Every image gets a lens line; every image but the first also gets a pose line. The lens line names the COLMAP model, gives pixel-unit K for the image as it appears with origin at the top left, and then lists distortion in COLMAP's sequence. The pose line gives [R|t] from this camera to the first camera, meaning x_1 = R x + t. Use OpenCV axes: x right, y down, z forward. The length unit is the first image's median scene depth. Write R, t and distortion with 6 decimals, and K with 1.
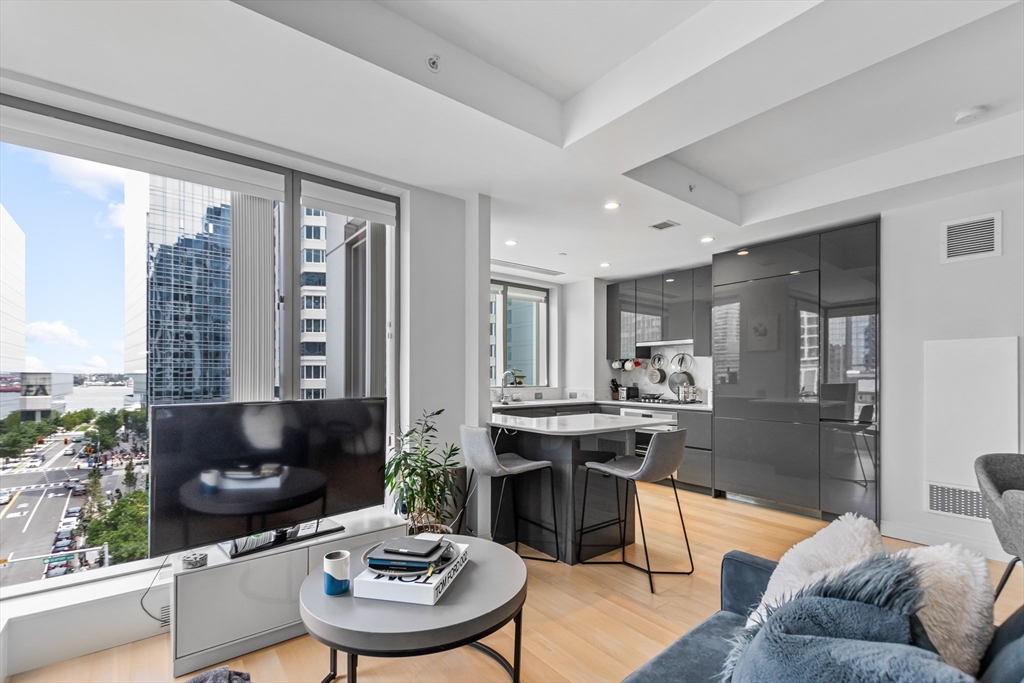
lens RADIAL K [[448.7, 0, 508.7], [0, 448.7, 375.3], [0, 0, 1]] dist [-0.000143, -0.000123]
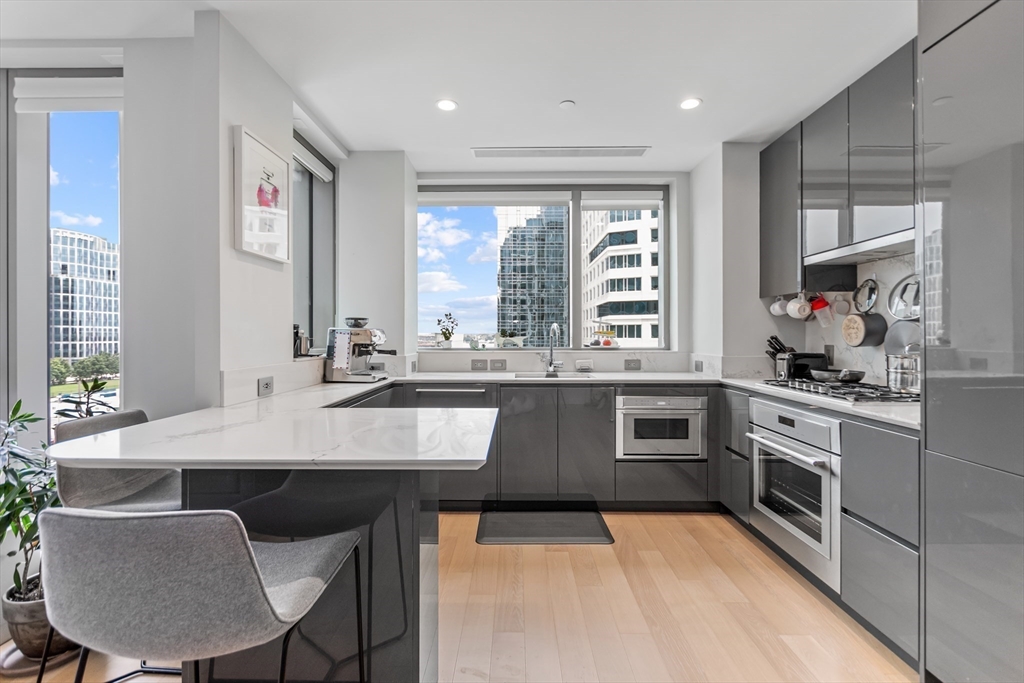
lens RADIAL K [[464.6, 0, 511.0], [0, 464.6, 334.6], [0, 0, 1]] dist [-0.000815, -0.000175]
pose [[0.775097, -0.001247, -0.631841, 0.315984], [0.000866, 0.999999, -0.000911, 0.005706], [0.631842, 0.000159, 0.775097, 0.394329]]
